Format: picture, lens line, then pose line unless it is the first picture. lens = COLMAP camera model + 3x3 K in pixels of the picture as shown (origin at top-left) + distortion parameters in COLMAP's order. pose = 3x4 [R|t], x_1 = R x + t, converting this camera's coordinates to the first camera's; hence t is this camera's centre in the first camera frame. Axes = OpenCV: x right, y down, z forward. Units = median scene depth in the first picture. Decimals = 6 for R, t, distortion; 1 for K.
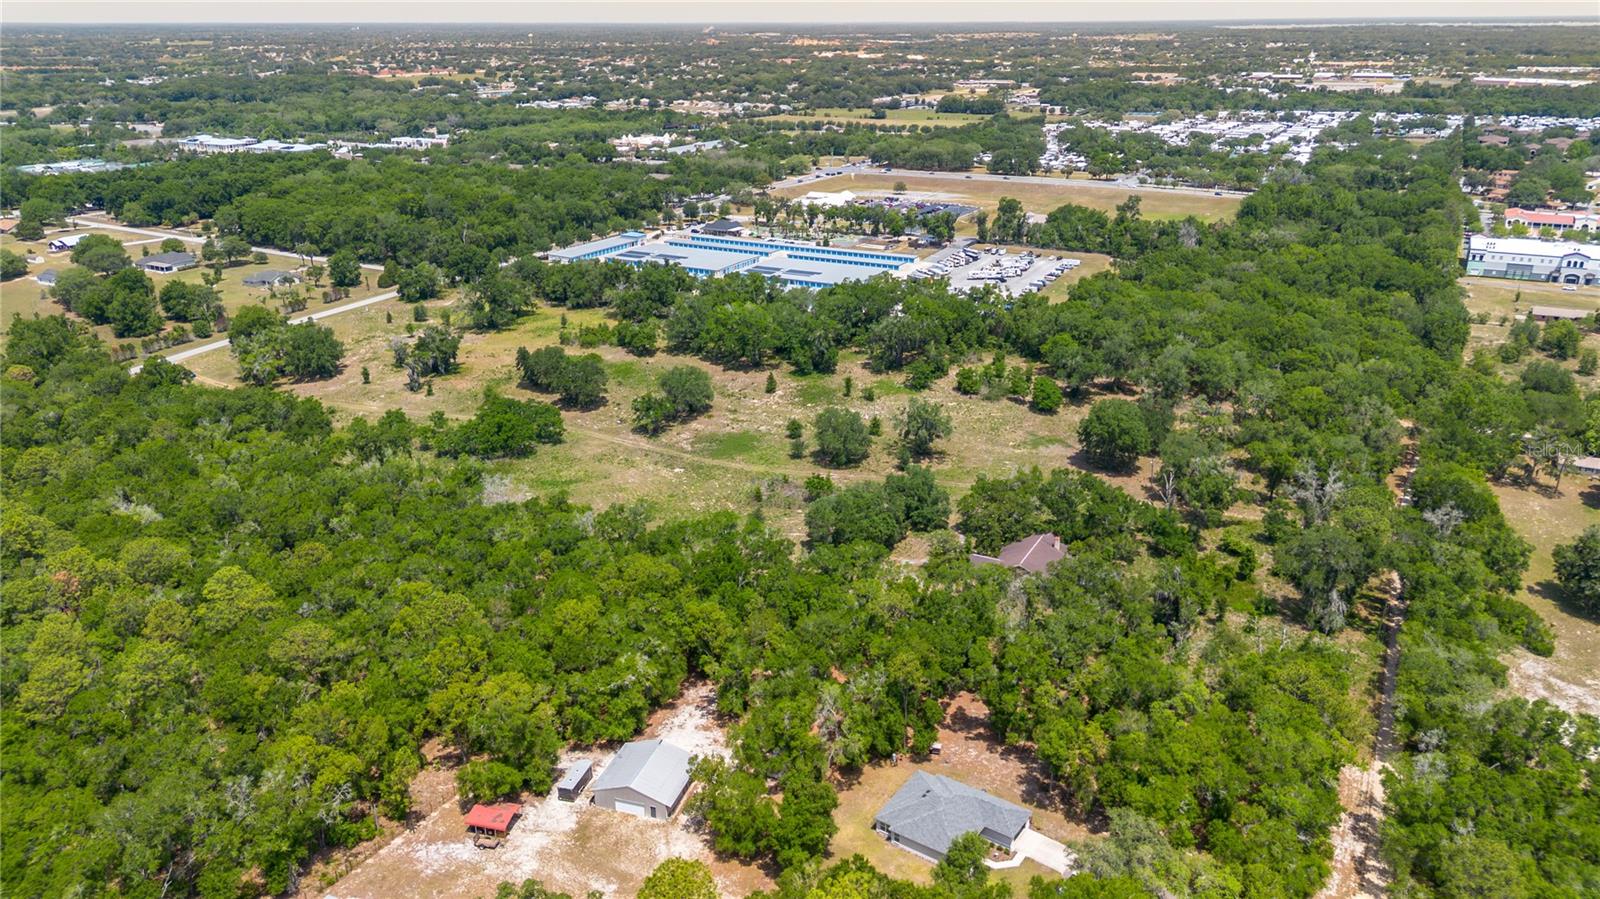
lens RADIAL K [[1133.0, 0, 800.0], [0, 1133.0, 449.5], [0, 0, 1]] dist [0.066282, -0.065350]
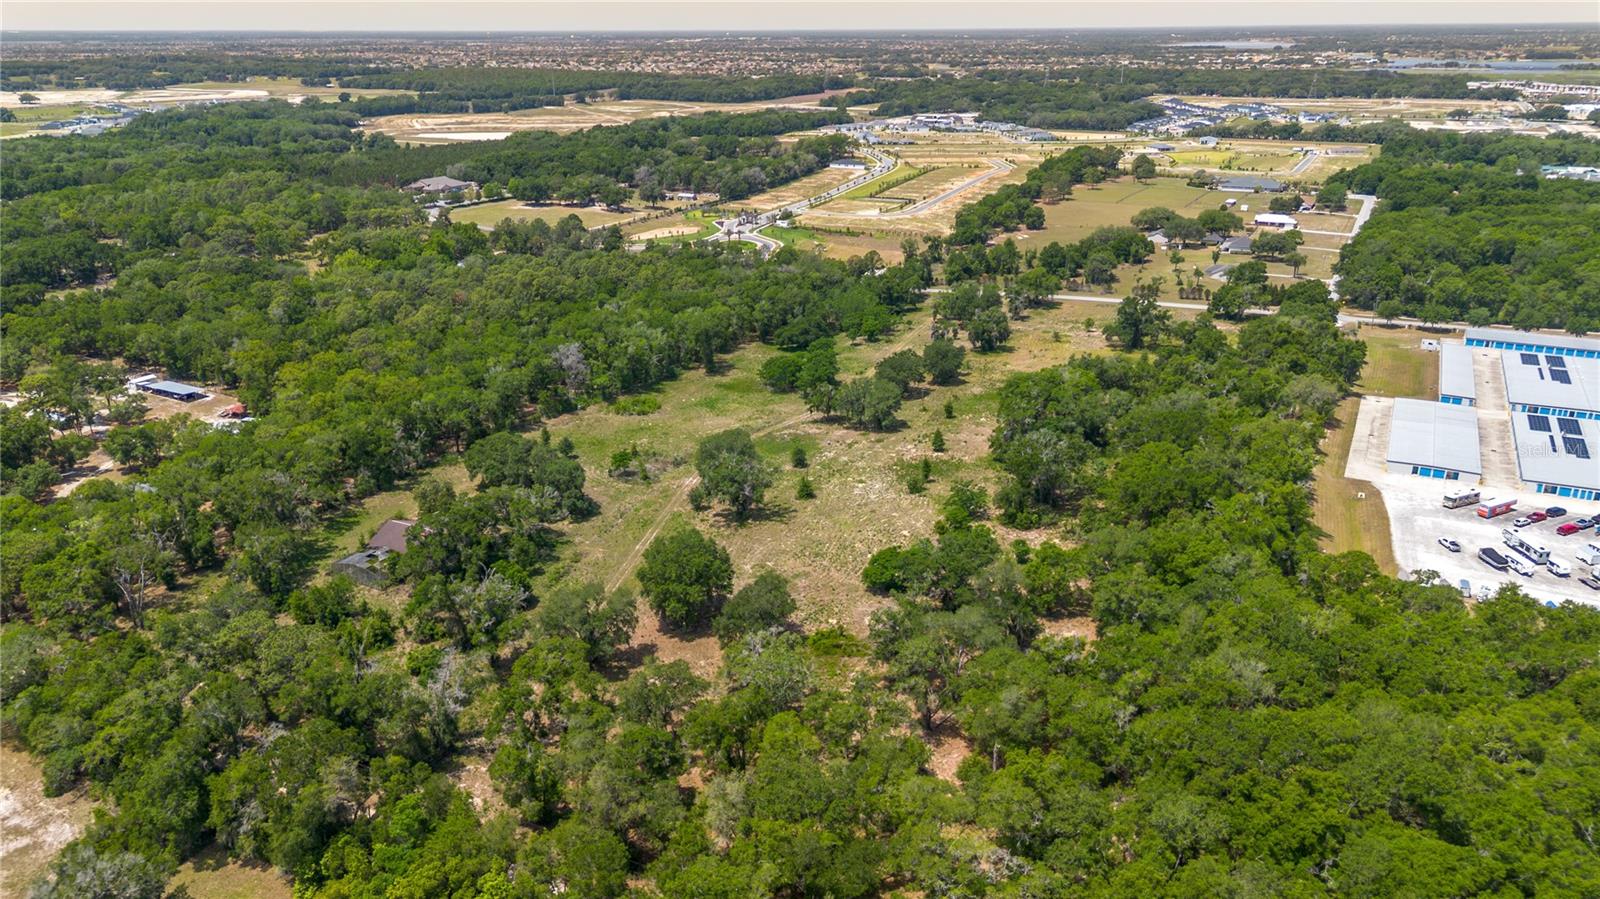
lens RADIAL K [[1133.0, 0, 800.0], [0, 1133.0, 449.5], [0, 0, 1]] dist [0.066282, -0.065350]
pose [[0.013907, 0.353221, -0.935437, 0.480370], [-0.349161, 0.878351, 0.326474, -0.182144], [0.936960, 0.322078, 0.135546, 0.476558]]
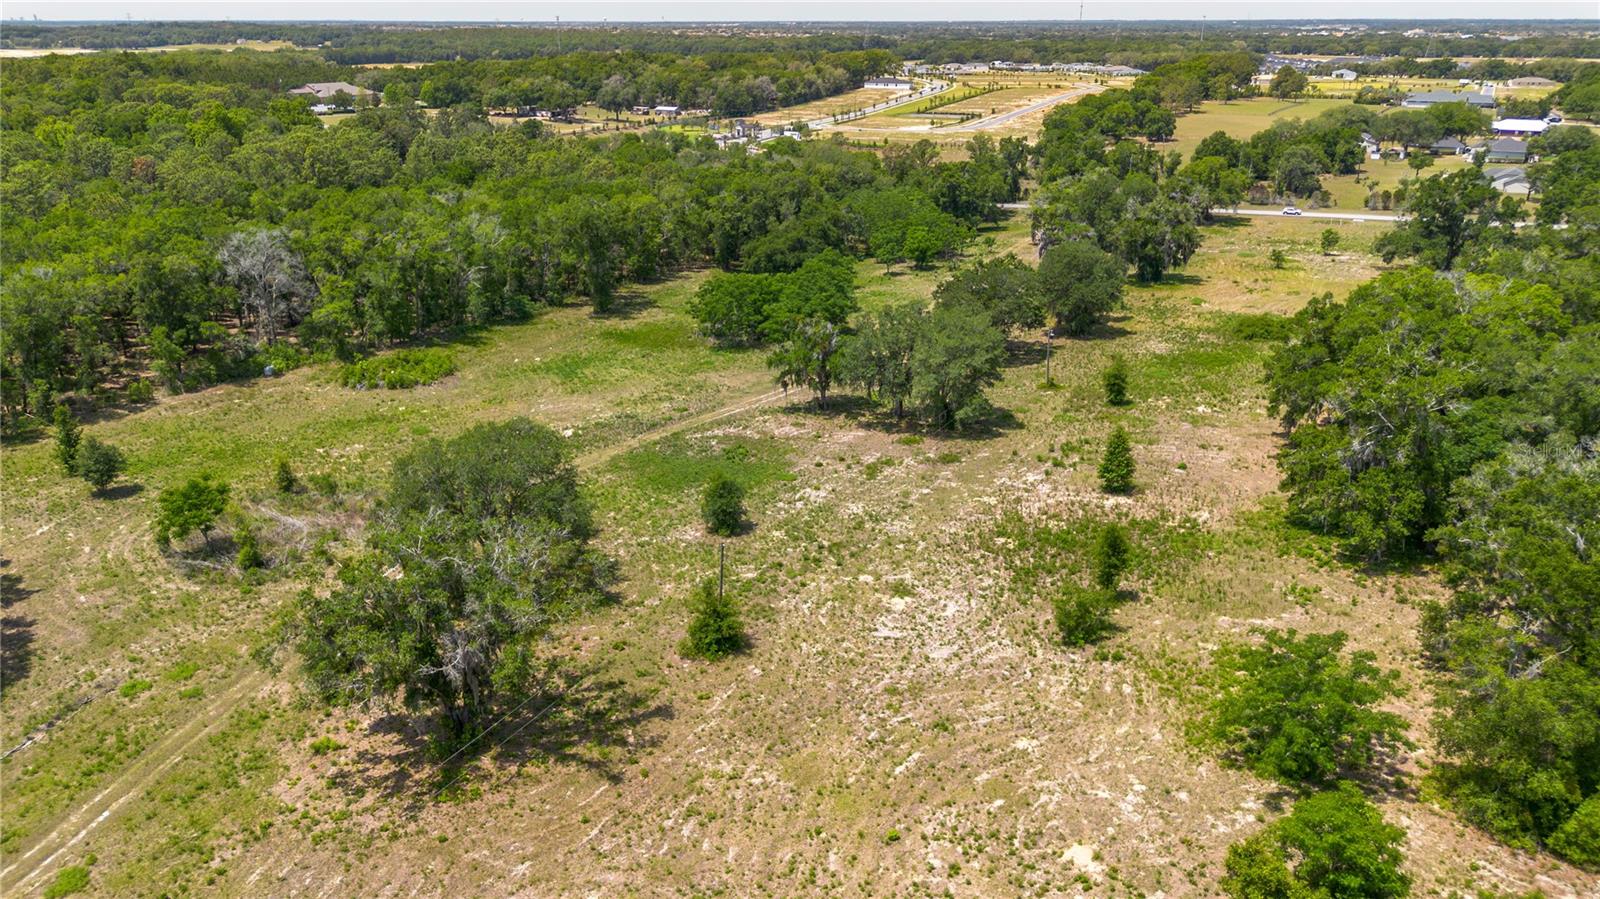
lens RADIAL K [[1156.3, 0, 800.0], [0, 1156.3, 449.5], [0, 0, 1]] dist [0.059726, -0.076900]
pose [[-0.021174, 0.351792, -0.935839, 0.167685], [-0.352767, 0.873214, 0.336232, -0.084382], [0.935472, 0.337252, 0.105611, 0.536226]]
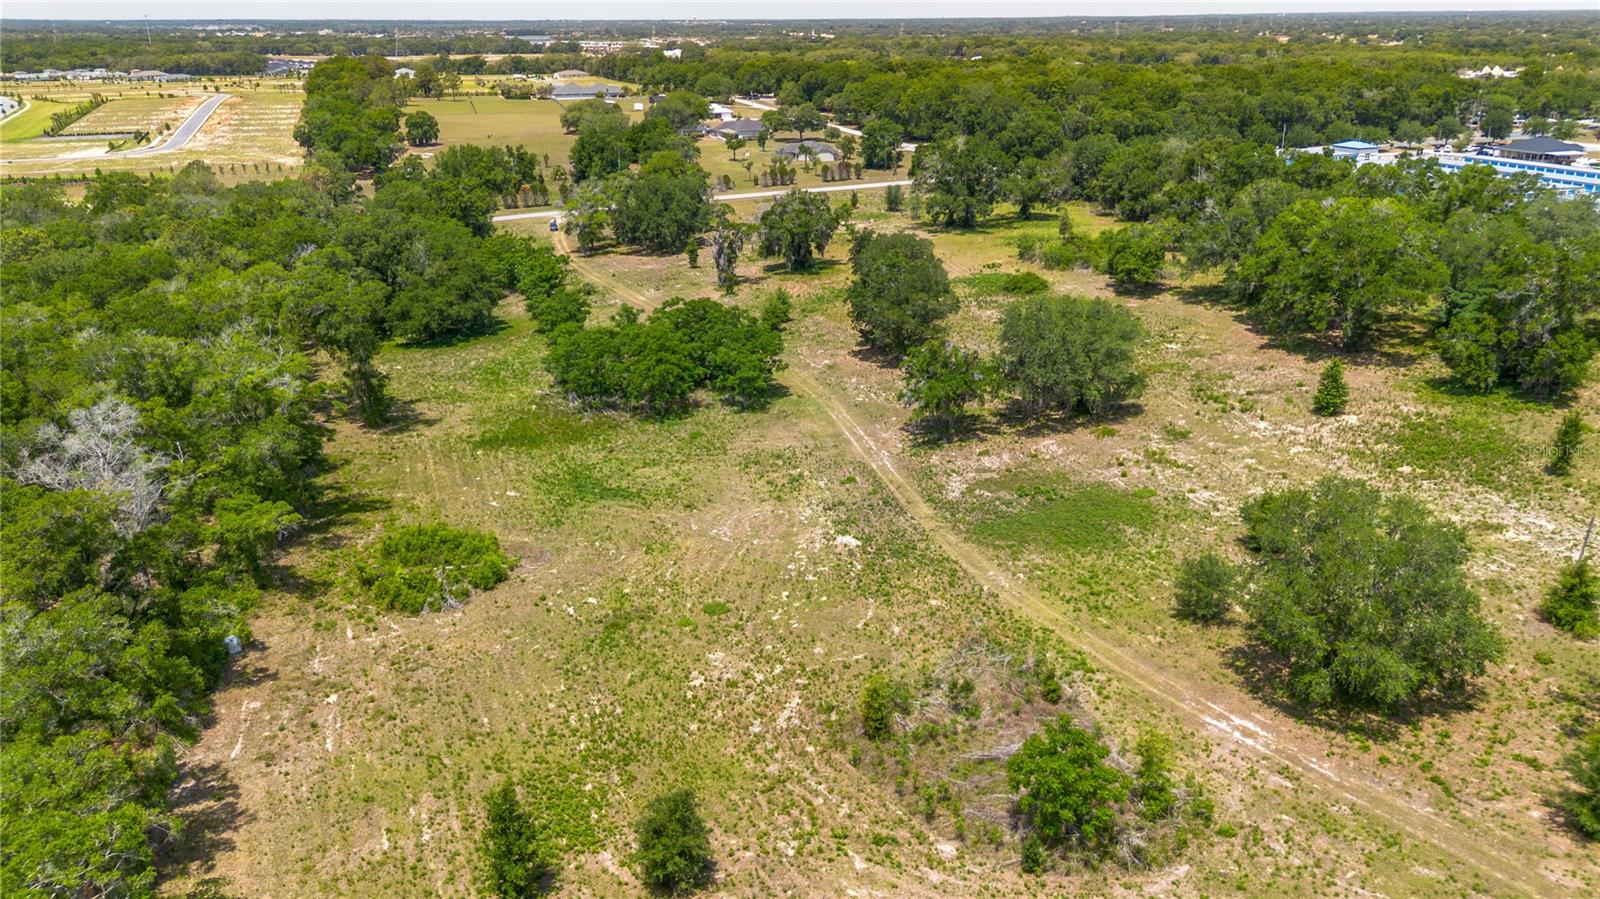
lens RADIAL K [[1133.0, 0, 800.0], [0, 1133.0, 449.5], [0, 0, 1]] dist [0.066282, -0.065350]
pose [[0.746014, 0.236748, -0.622425, 0.050010], [-0.233666, 0.968304, 0.088246, -0.019543], [0.623589, 0.079607, 0.777689, 0.366992]]
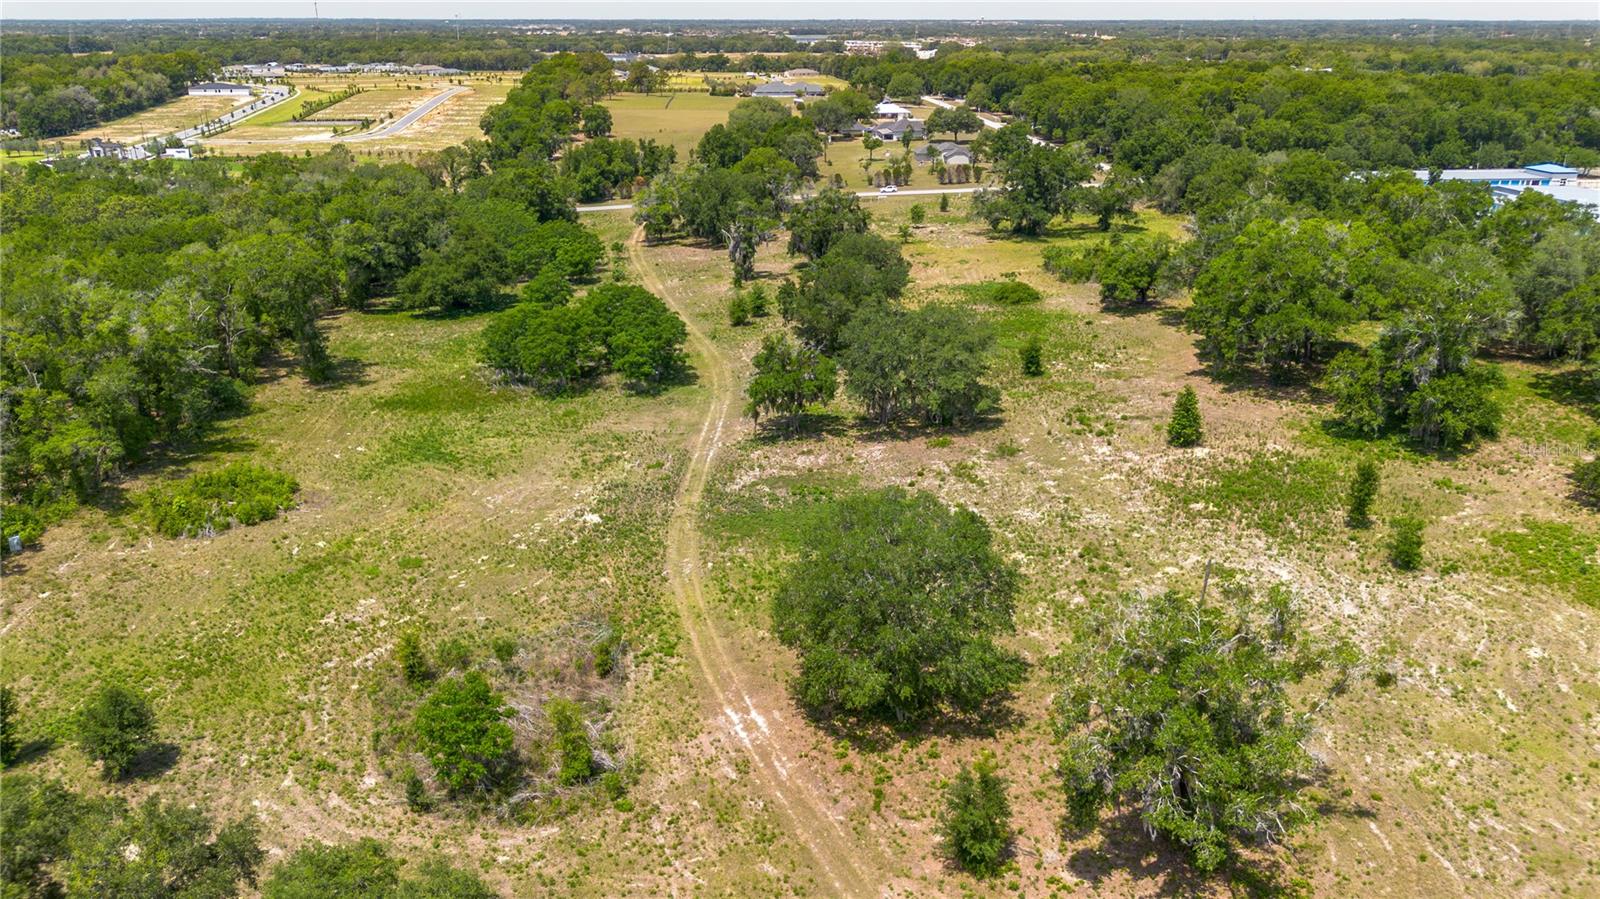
lens RADIAL K [[1174.0, 0, 800.3], [0, 1174.0, 429.5], [0, 0, 1]] dist [0.012339, -0.002483]
pose [[0.565424, 0.278043, -0.776523, 0.113935], [-0.294721, 0.947421, 0.124634, -0.039893], [0.770348, 0.158387, 0.617639, 0.418840]]
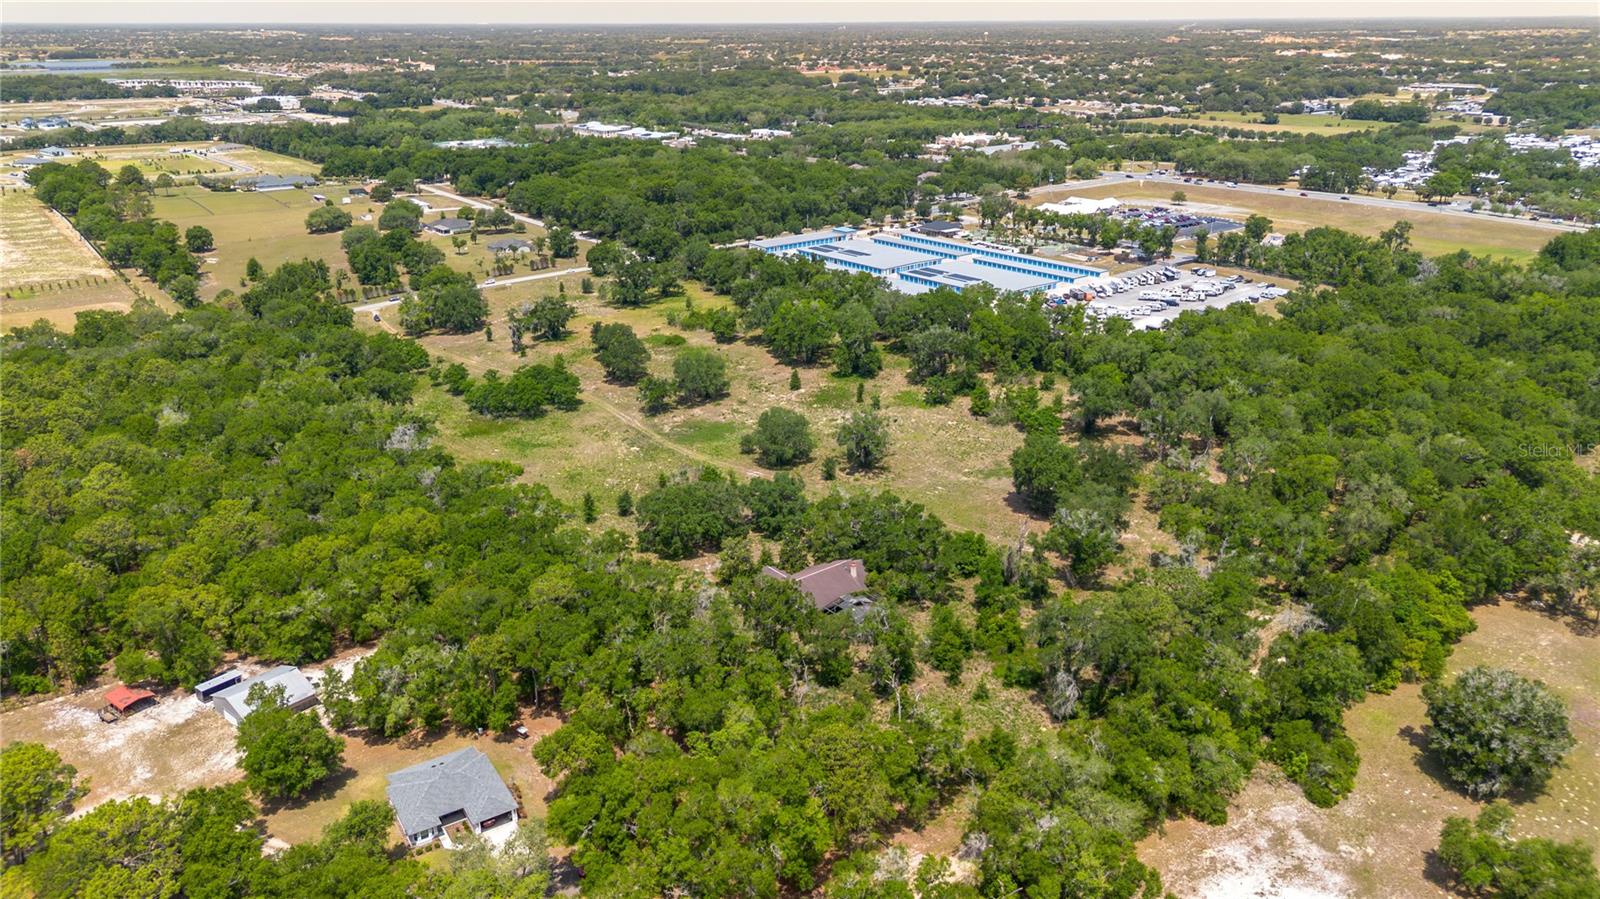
lens RADIAL K [[1133.0, 0, 800.0], [0, 1133.0, 449.5], [0, 0, 1]] dist [0.066282, -0.065350]
pose [[0.924098, 0.136249, -0.357043, 0.209816], [-0.135735, 0.990387, 0.026627, -0.015253], [0.357239, 0.023857, 0.933708, 0.040548]]
